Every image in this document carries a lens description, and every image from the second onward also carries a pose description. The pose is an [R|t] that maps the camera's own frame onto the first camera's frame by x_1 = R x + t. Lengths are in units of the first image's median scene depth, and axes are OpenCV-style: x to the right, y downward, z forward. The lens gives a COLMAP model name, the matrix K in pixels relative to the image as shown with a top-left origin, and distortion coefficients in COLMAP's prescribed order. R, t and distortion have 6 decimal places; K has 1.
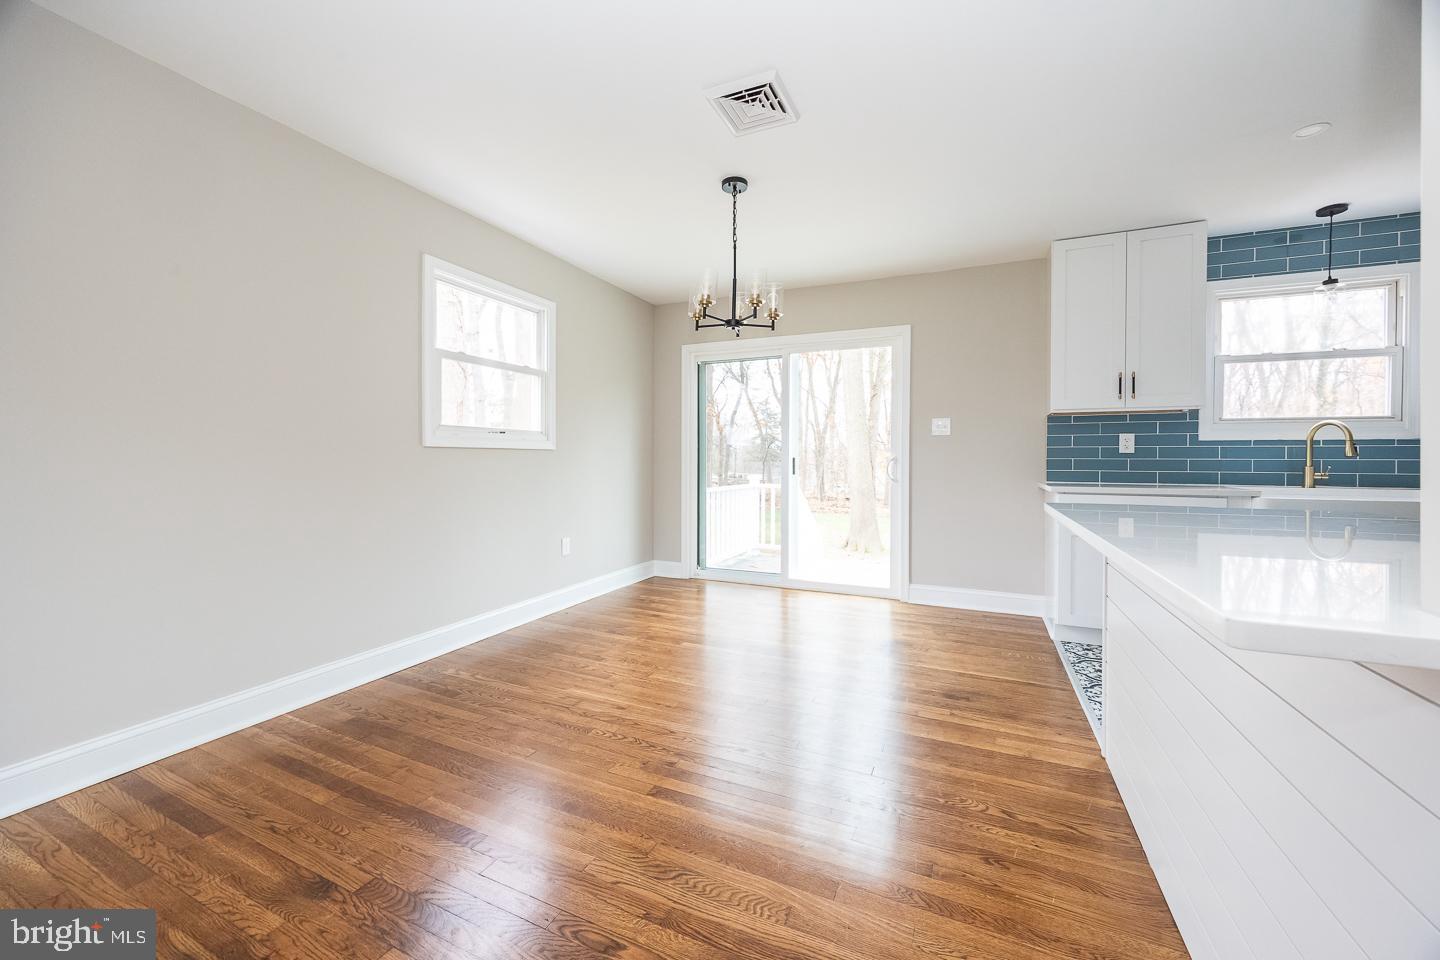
lens RADIAL K [[557.5, 0, 722.1], [0, 557.5, 465.1], [0, 0, 1]] dist [-0.001624, -0.000018]
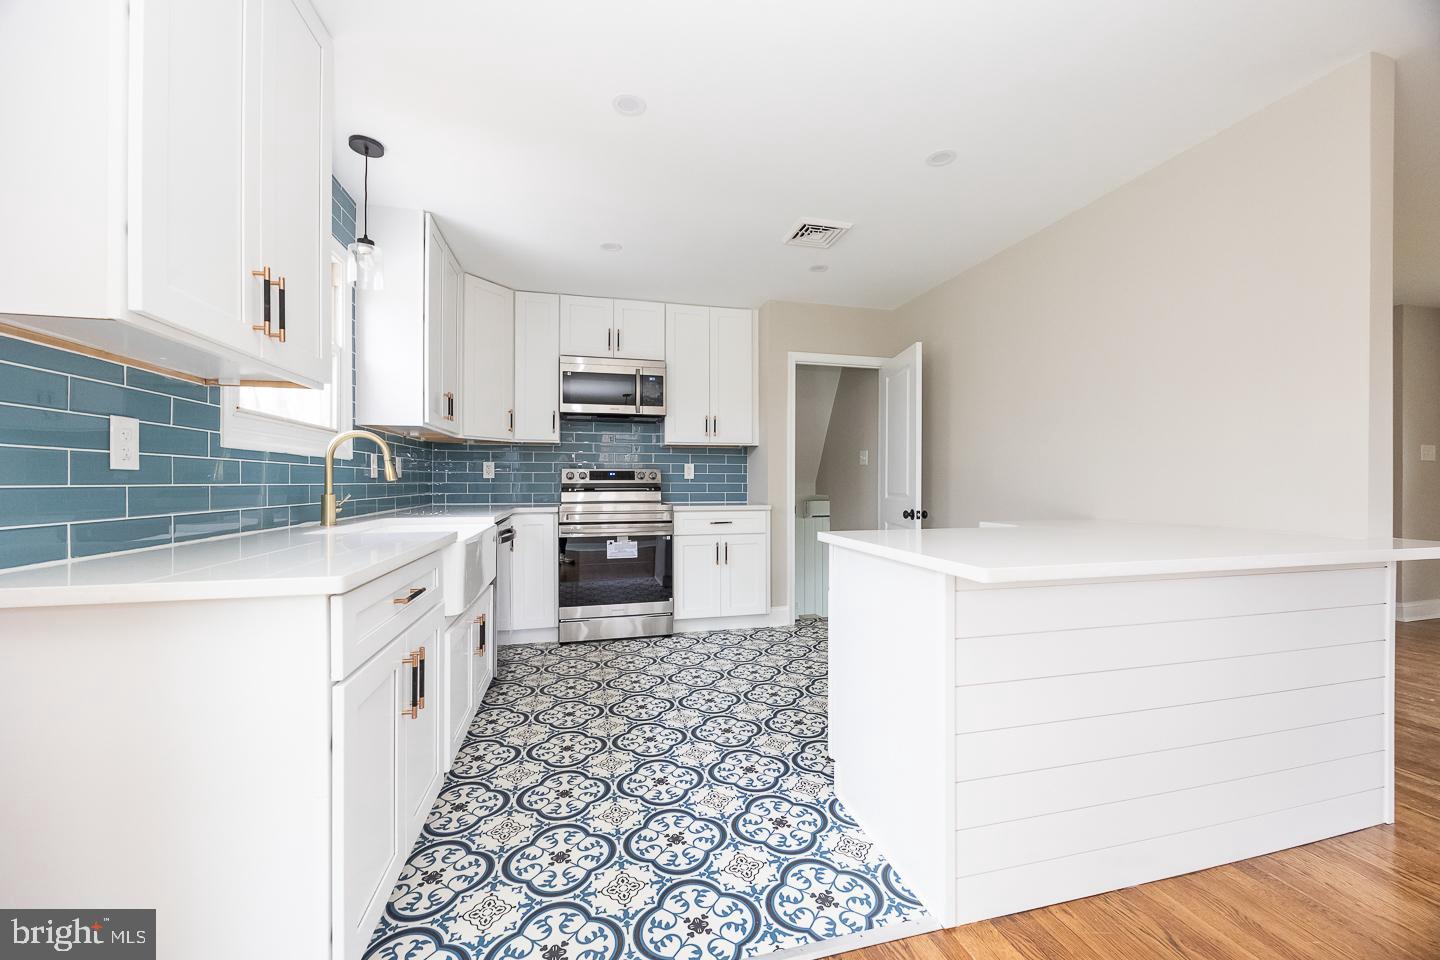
lens RADIAL K [[556.5, 0, 720.0], [0, 556.5, 480.0], [0, 0, 1]] dist [-0.000785, -0.000041]
pose [[-0.616399, -0.002288, 0.787431, 0.201800], [0.003793, 0.999976, 0.005875, -0.016569], [-0.787425, 0.006608, -0.616375, 0.980837]]
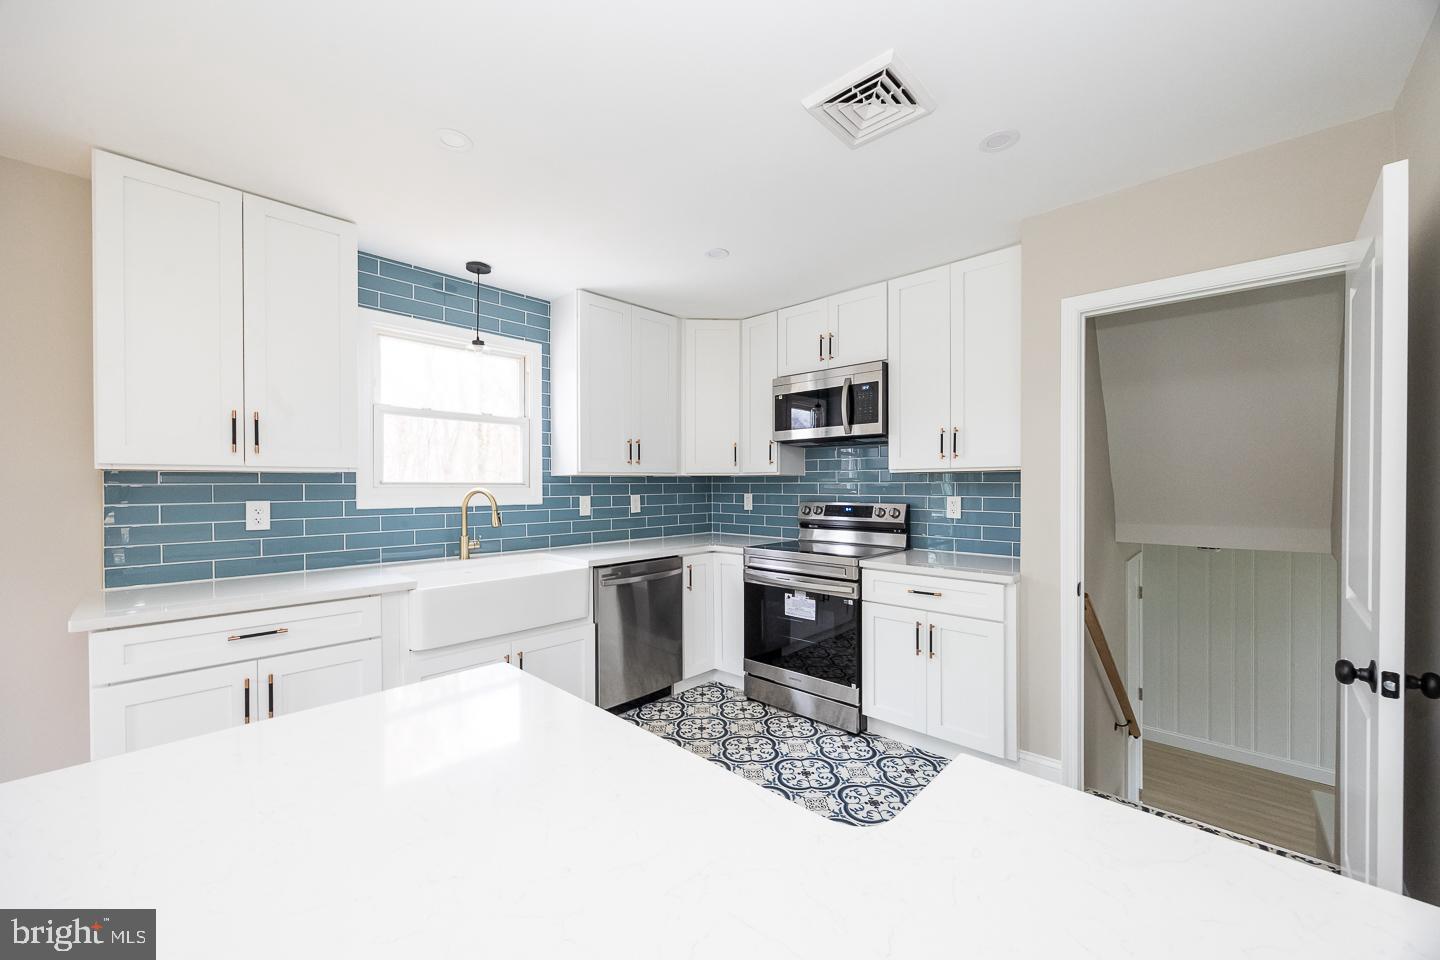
lens RADIAL K [[552.9, 0, 719.5], [0, 552.9, 487.1], [0, 0, 1]] dist [-0.005899, -0.000317]
pose [[0.334766, -0.010687, 0.942241, 0.306233], [0.013335, 0.999889, 0.006603, -0.075379], [-0.942207, 0.010354, 0.334872, 0.268422]]
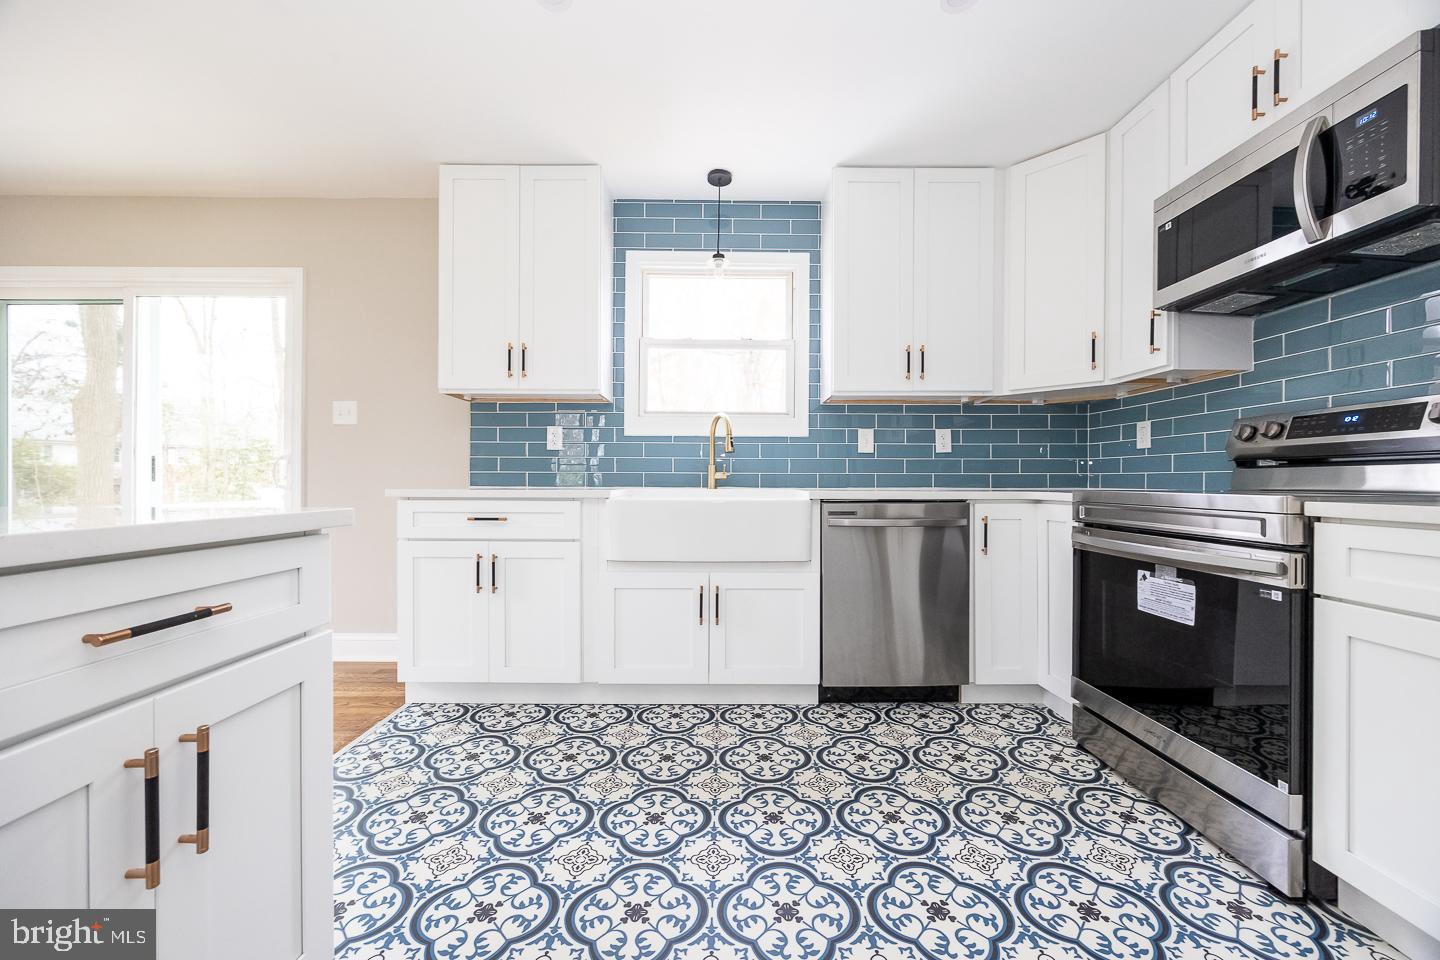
lens RADIAL K [[546.0, 0, 722.5], [0, 546.0, 480.8], [0, 0, 1]] dist [-0.001982, -0.000150]
pose [[0.913415, -0.001159, 0.407029, 0.668901], [0.003788, 0.999977, -0.005654, 0.030904], [-0.407013, 0.006707, 0.913398, 0.179046]]
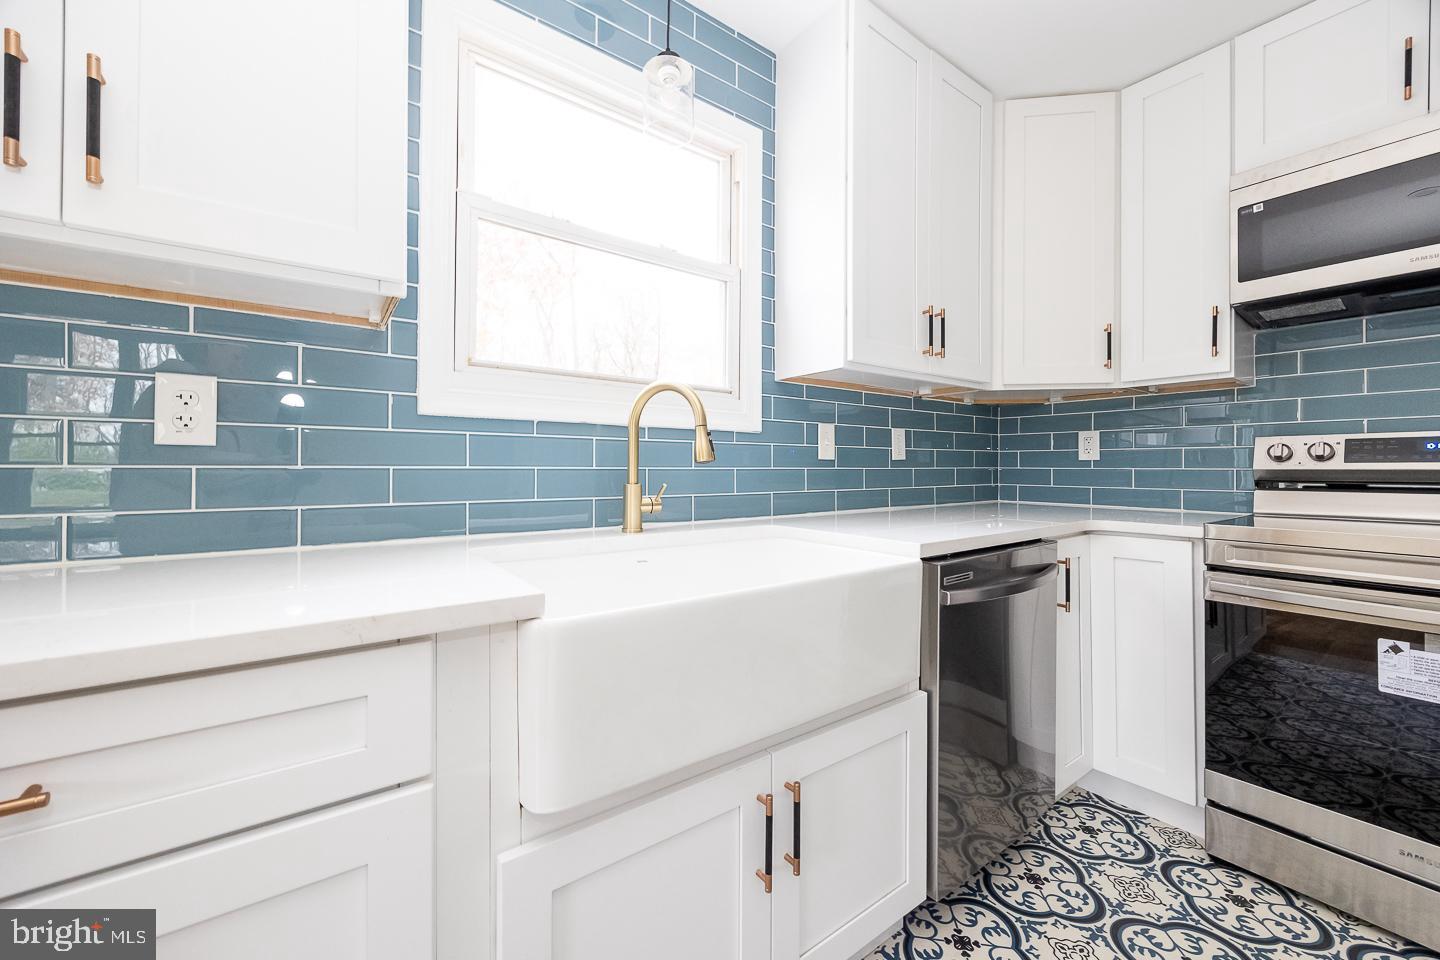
lens RADIAL K [[557.5, 0, 722.1], [0, 557.5, 465.1], [0, 0, 1]] dist [-0.001624, -0.000018]
pose [[0.497251, 0.000468, 0.867606, 0.661978], [0.006637, 0.999969, -0.004344, -0.009282], [-0.867581, 0.007919, 0.497233, 0.674447]]
